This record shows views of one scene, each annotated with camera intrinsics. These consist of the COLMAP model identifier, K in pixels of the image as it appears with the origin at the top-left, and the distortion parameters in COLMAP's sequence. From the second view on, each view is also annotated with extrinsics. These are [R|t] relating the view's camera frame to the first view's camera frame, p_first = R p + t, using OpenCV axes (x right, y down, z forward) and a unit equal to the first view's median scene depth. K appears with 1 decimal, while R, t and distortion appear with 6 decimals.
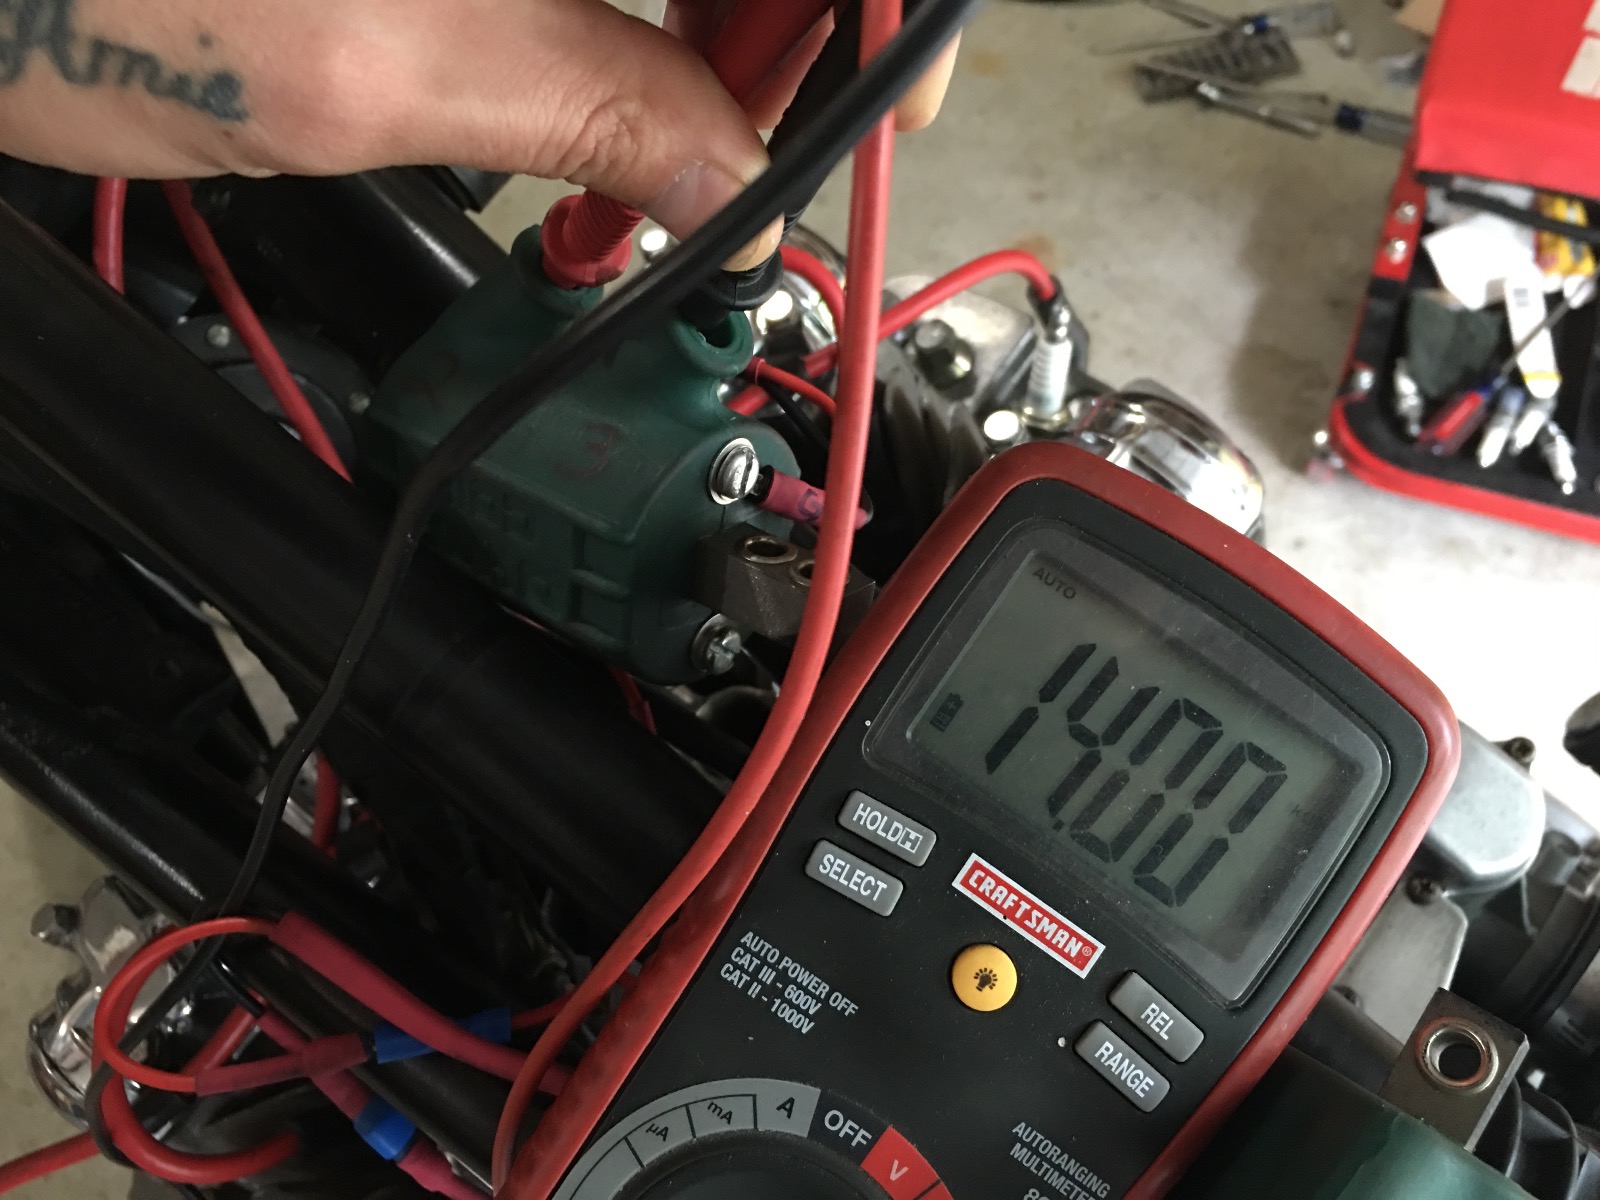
lens RADIAL K [[1456.1, 0, 800.0], [0, 1456.1, 600.0], [0, 0, 1]] dist [0.113316, -0.168423]
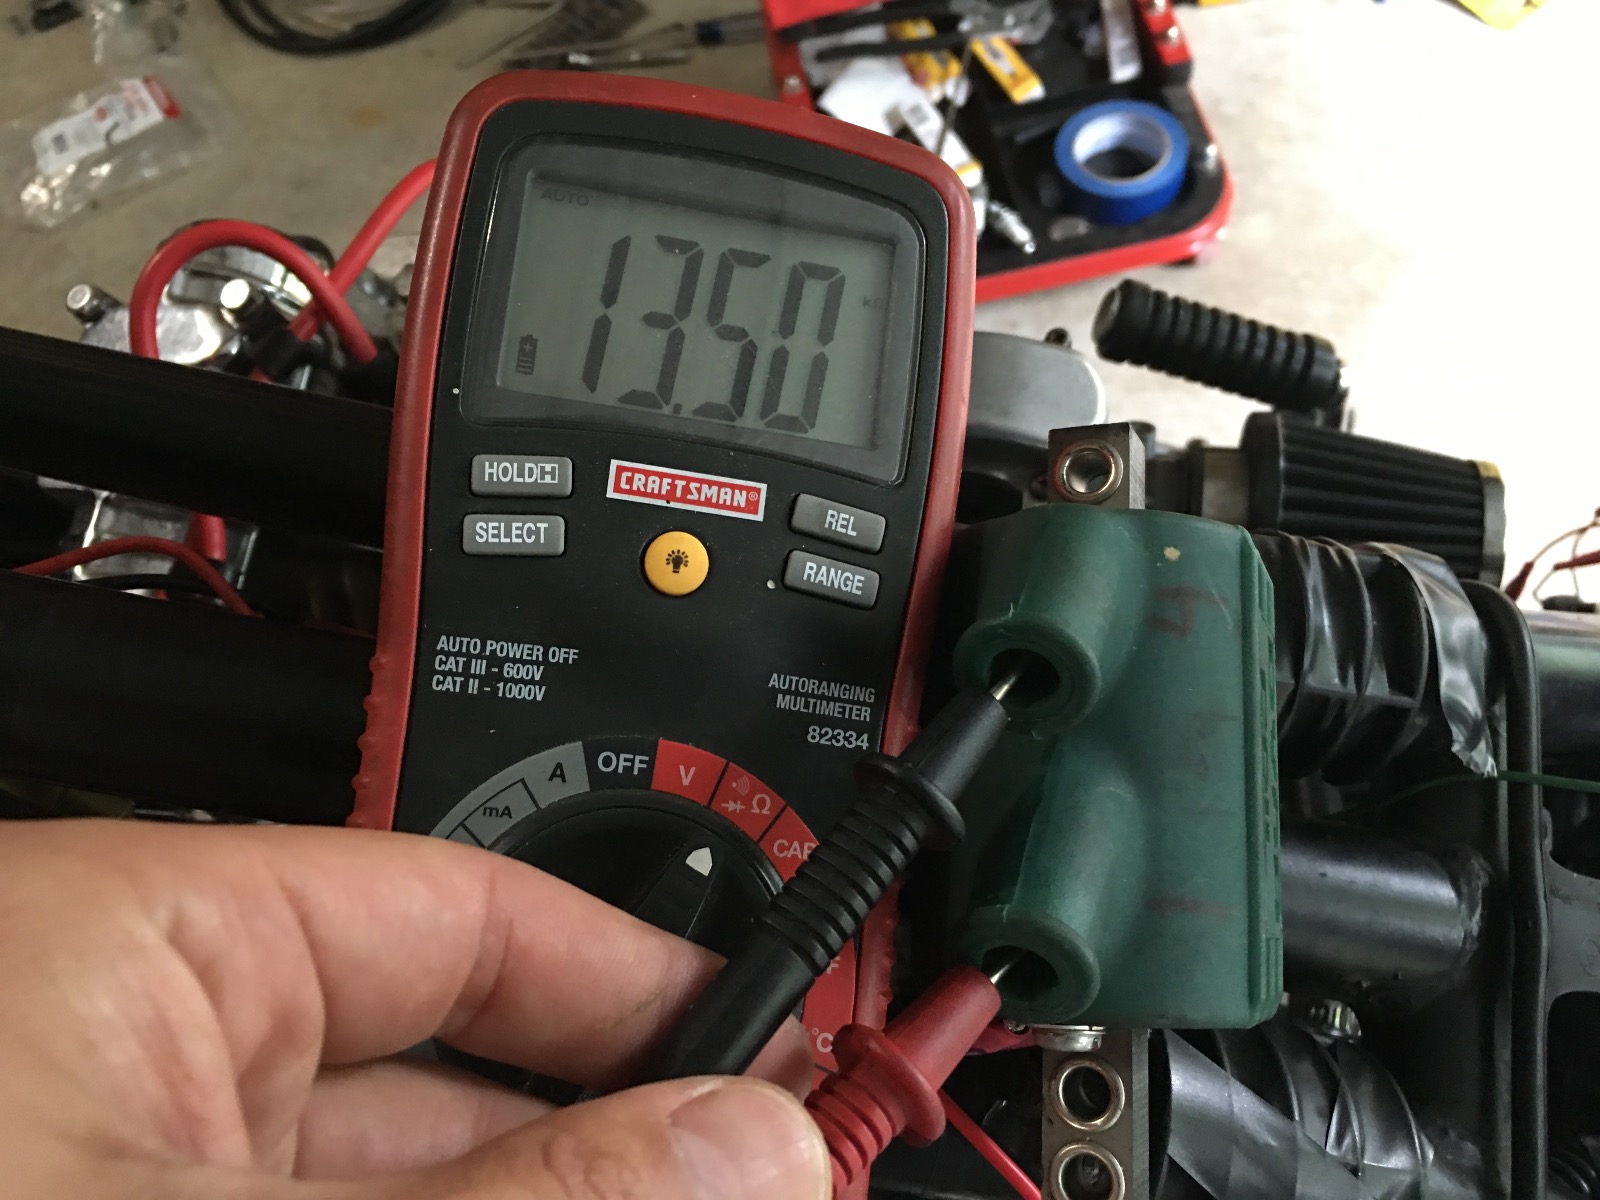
lens RADIAL K [[1456.1, 0, 800.0], [0, 1456.1, 600.0], [0, 0, 1]] dist [0.113316, -0.168423]
pose [[0.862893, -0.442197, 0.244700, -0.056773], [0.455187, 0.890387, 0.003876, 0.312844], [-0.219592, 0.108040, 0.969591, 0.015692]]
